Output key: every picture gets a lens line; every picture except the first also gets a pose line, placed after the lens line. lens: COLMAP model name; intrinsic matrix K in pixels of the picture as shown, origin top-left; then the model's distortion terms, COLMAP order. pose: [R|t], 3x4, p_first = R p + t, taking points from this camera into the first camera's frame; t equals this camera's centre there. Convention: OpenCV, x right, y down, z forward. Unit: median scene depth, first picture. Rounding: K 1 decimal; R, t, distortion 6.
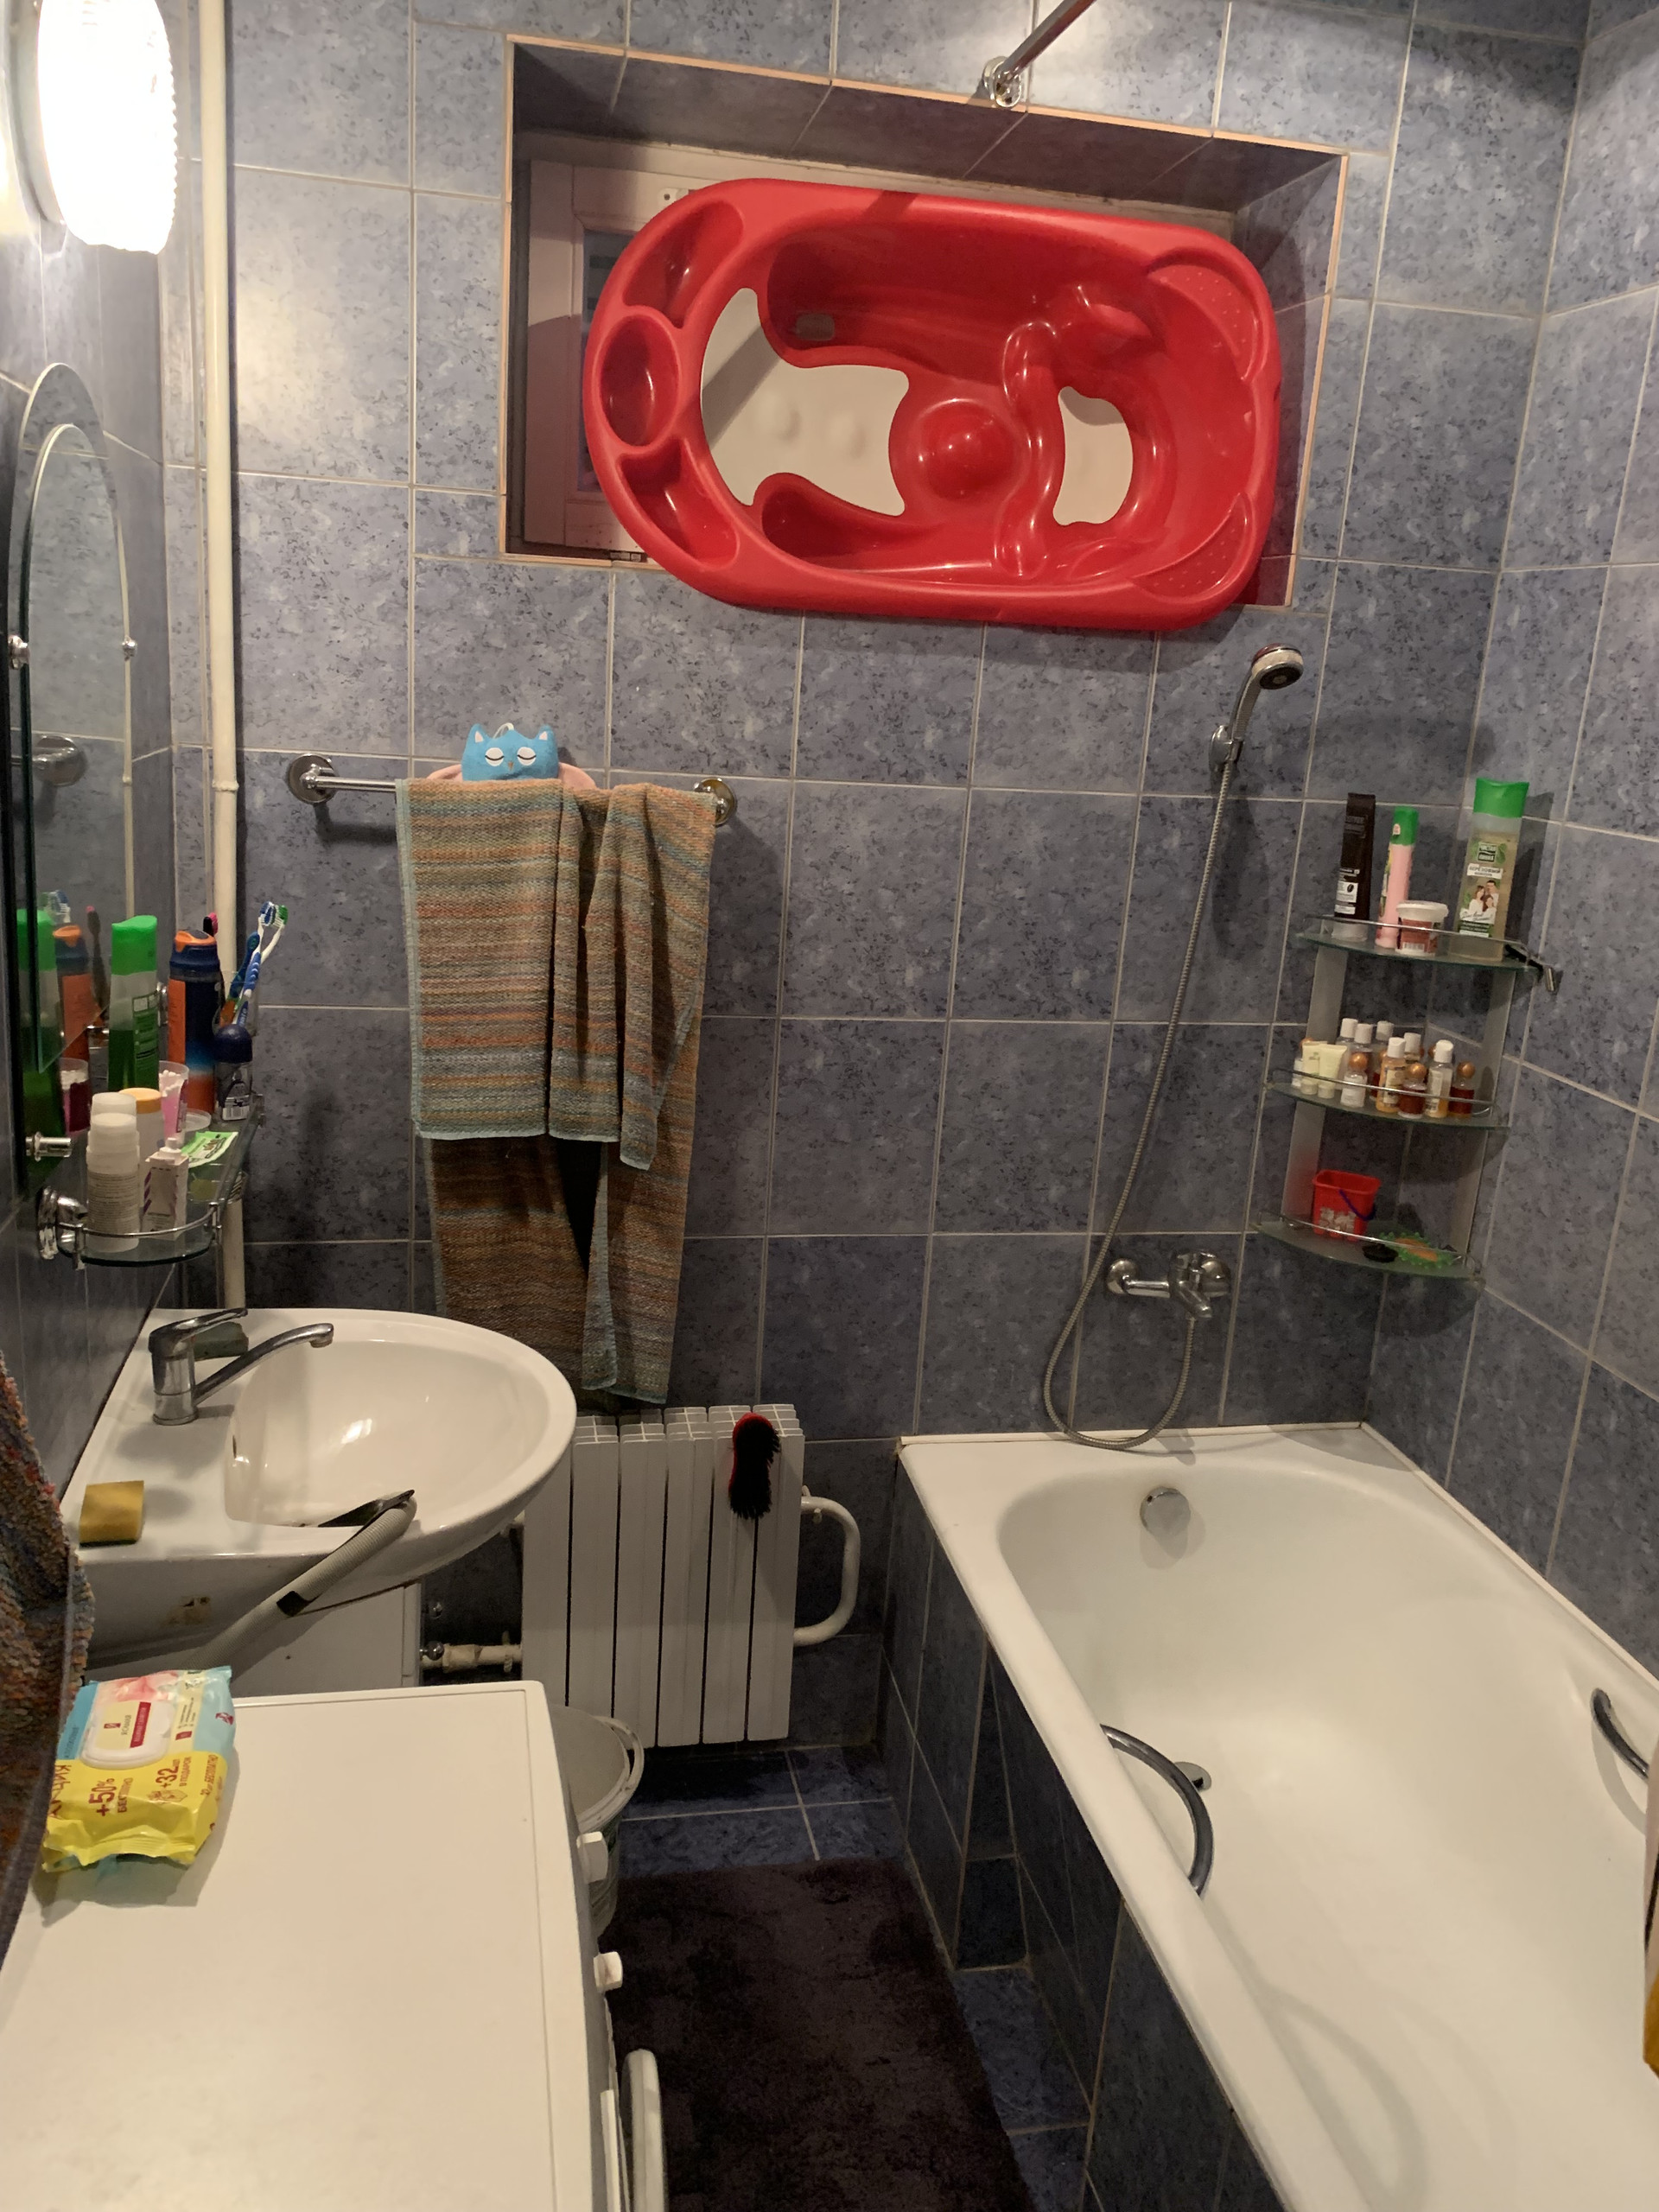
lens RADIAL K [[1707.2, 0, 821.9], [0, 1707.2, 1110.7], [0, 0, 1]] dist [0.112767, -0.362421]
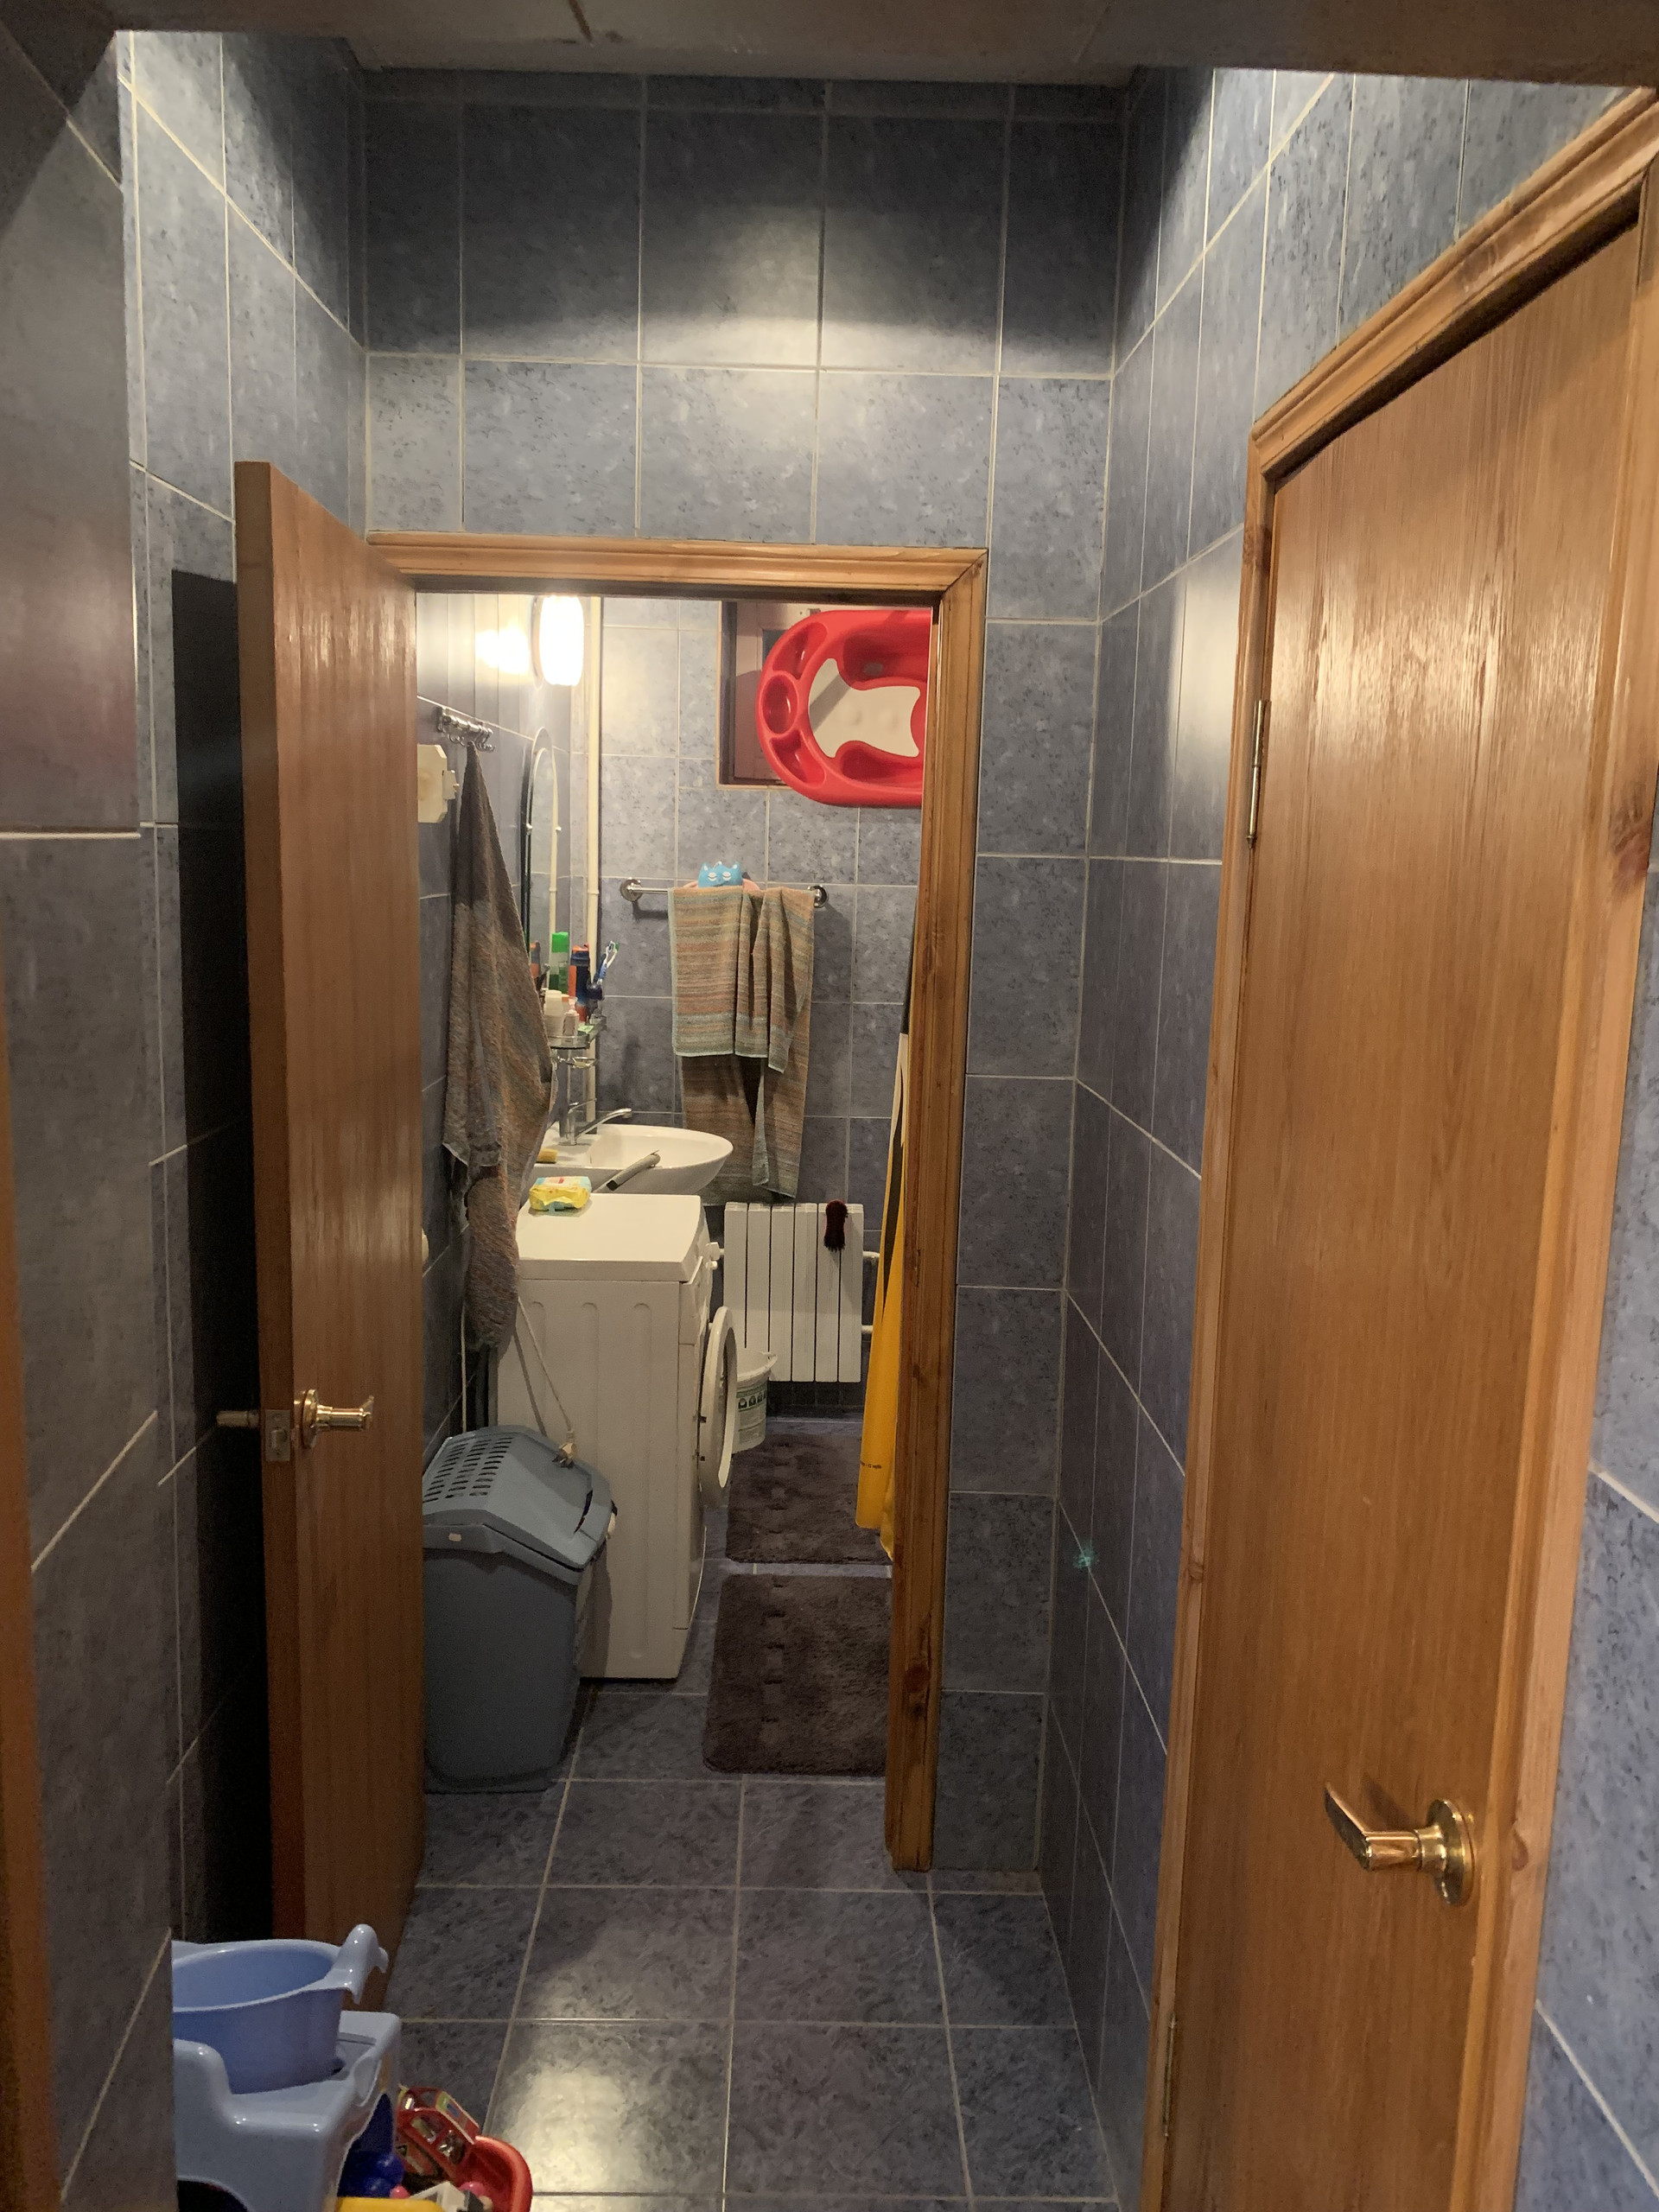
lens RADIAL K [[1707.2, 0, 821.9], [0, 1707.2, 1110.7], [0, 0, 1]] dist [0.112767, -0.362421]
pose [[0.981958, -0.004661, -0.189043, 0.340907], [-0.015248, 0.994489, -0.103722, 0.299856], [0.188485, 0.104733, 0.976476, -1.017011]]
